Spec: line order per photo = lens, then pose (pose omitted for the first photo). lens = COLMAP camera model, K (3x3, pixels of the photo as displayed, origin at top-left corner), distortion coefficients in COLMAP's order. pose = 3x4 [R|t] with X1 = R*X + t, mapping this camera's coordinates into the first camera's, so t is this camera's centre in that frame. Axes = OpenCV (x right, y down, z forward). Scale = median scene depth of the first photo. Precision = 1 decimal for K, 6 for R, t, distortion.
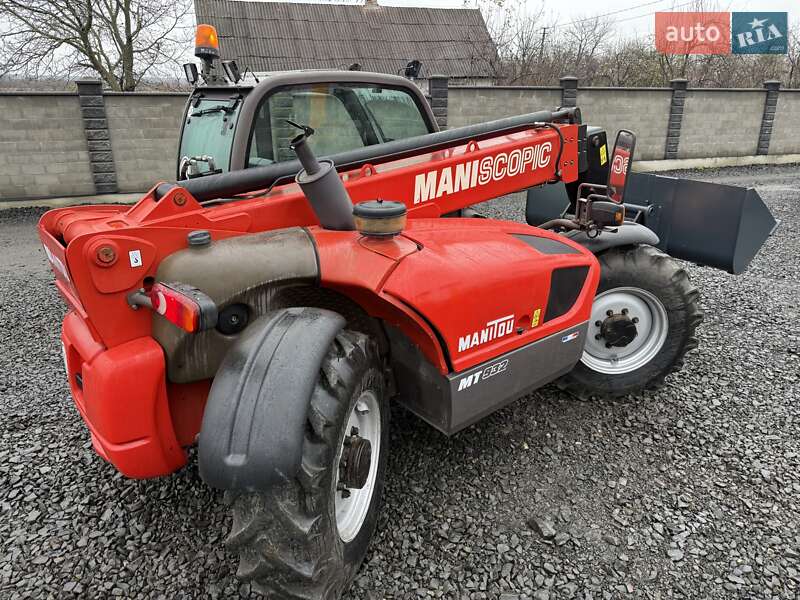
lens RADIAL K [[542.2, 0, 403.5], [0, 542.2, 300.7], [0, 0, 1]] dist [0.006557, -0.002547]
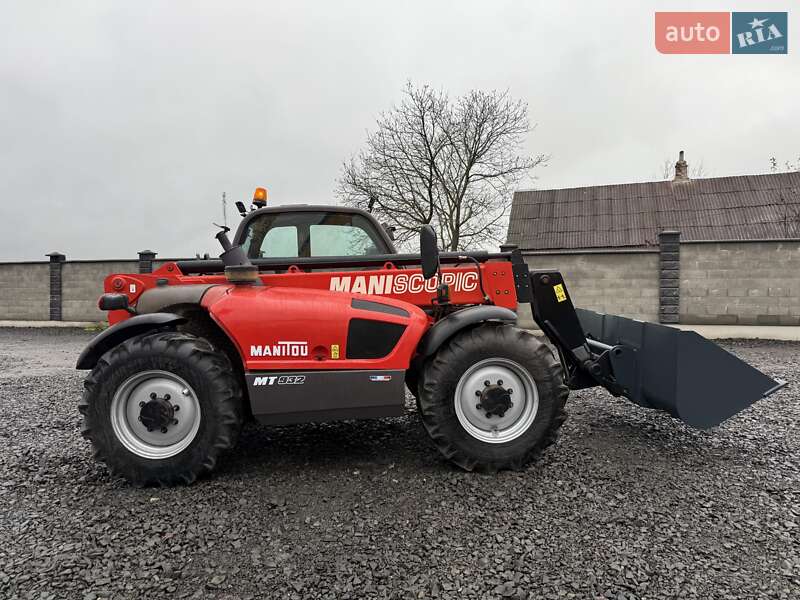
lens RADIAL K [[532.0, 0, 402.6], [0, 532.0, 299.7], [0, 0, 1]] dist [0.009087, -0.004071]
pose [[0.836184, 0.011148, -0.548336, 0.818328], [-0.175989, 0.952377, -0.249010, 0.155294], [0.519447, 0.304719, 0.798324, -0.013595]]
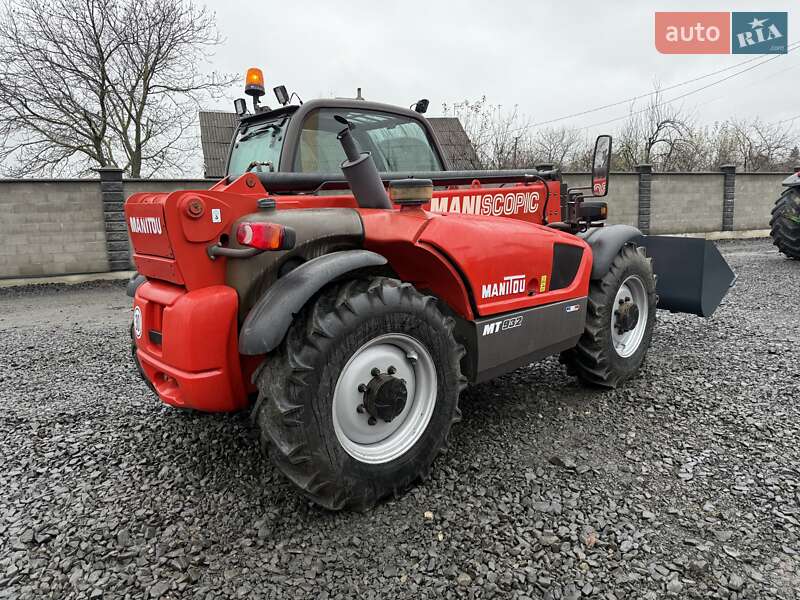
lens RADIAL K [[532.0, 0, 402.6], [0, 532.0, 299.7], [0, 0, 1]] dist [0.009087, -0.004071]
pose [[0.999502, -0.025625, 0.018417, -0.058523], [0.028351, 0.985477, -0.167428, 0.182906], [-0.013859, 0.167867, 0.985712, -0.084485]]
